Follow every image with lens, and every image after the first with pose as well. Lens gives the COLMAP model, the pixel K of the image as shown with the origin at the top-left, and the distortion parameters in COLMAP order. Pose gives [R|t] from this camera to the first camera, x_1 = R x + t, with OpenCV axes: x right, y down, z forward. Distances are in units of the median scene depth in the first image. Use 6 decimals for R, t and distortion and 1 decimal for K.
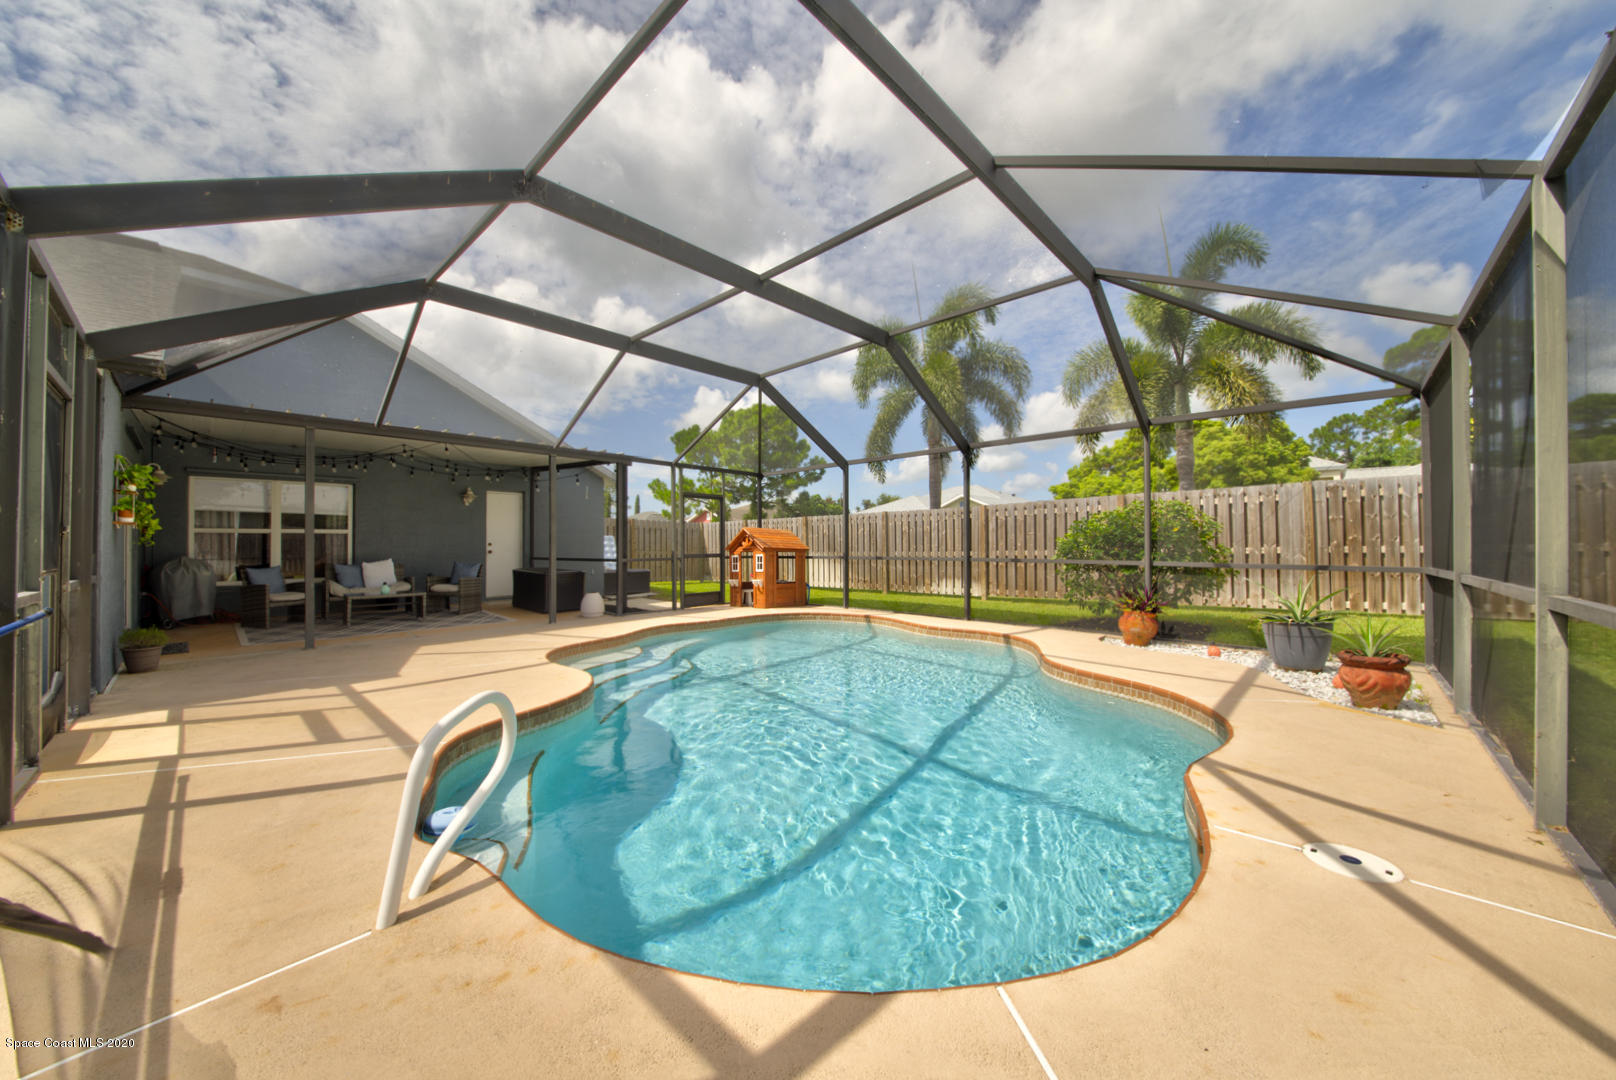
lens RADIAL K [[565.6, 0, 803.1], [0, 565.6, 537.7], [0, 0, 1]] dist [0.008702, -0.006528]
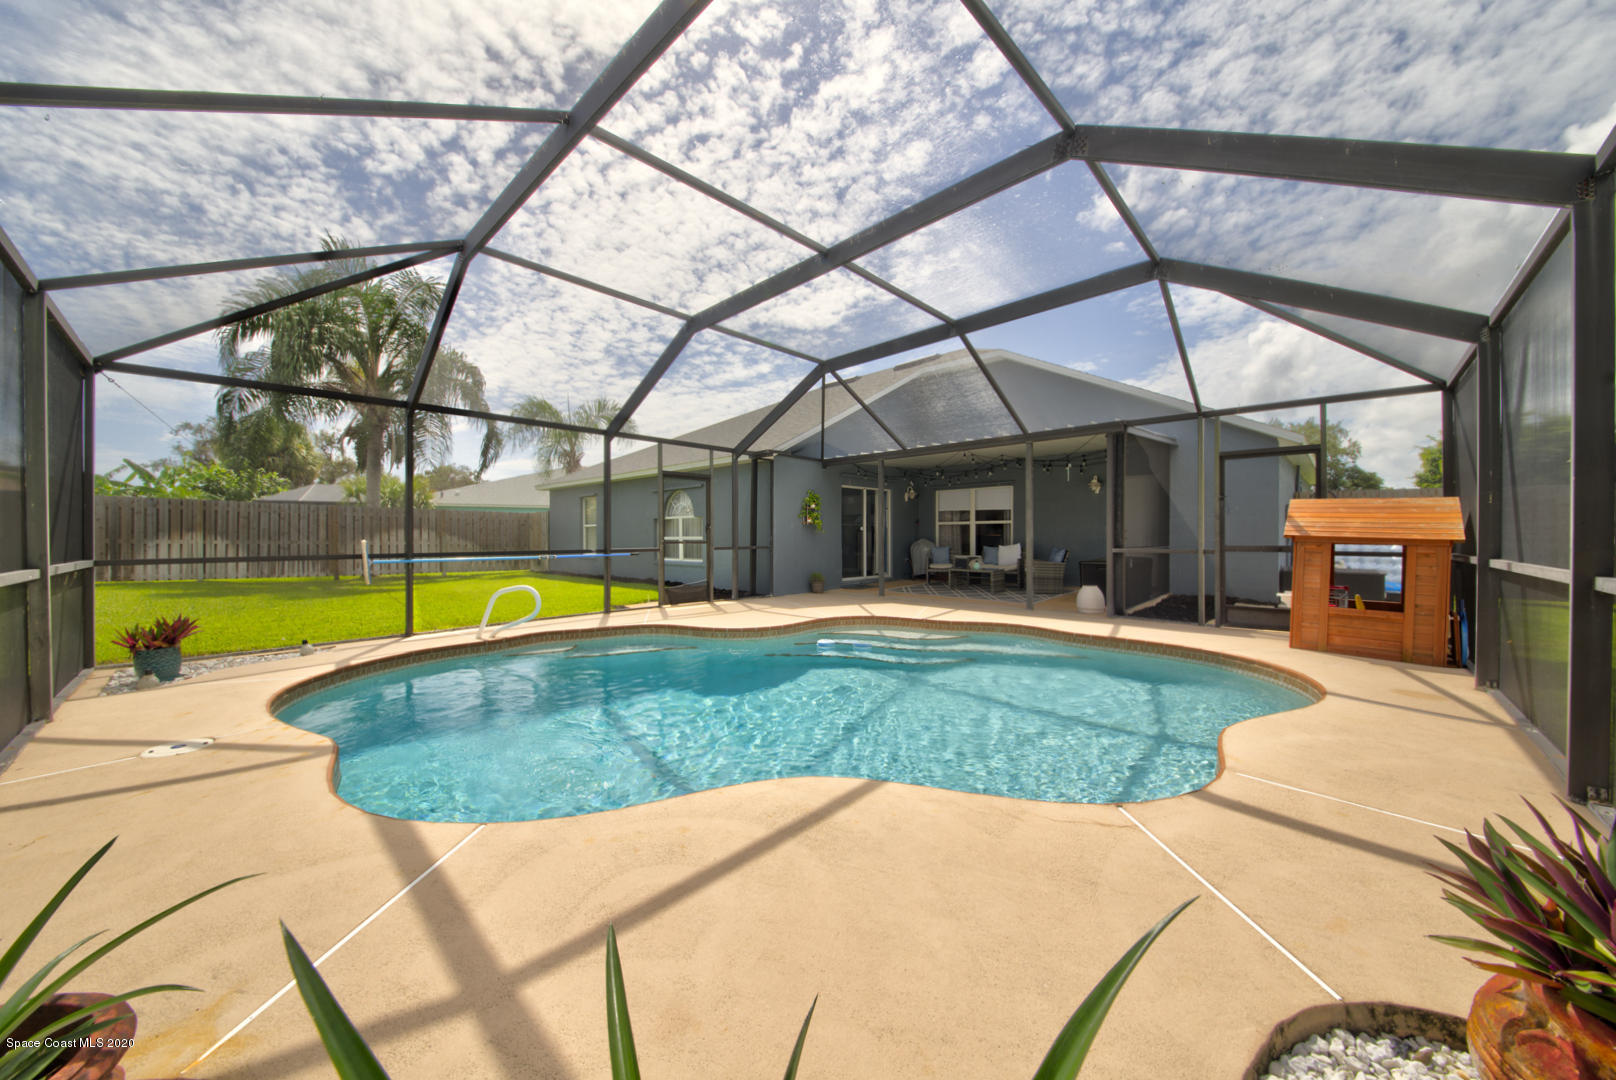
lens RADIAL K [[565.6, 0, 808.3], [0, 565.6, 537.2], [0, 0, 1]] dist [0.008702, -0.006528]
pose [[-0.006195, 0.006655, -0.999959, 0.534610], [0.013529, 0.999887, 0.006570, 0.010747], [0.999889, -0.013488, -0.006284, 0.584920]]
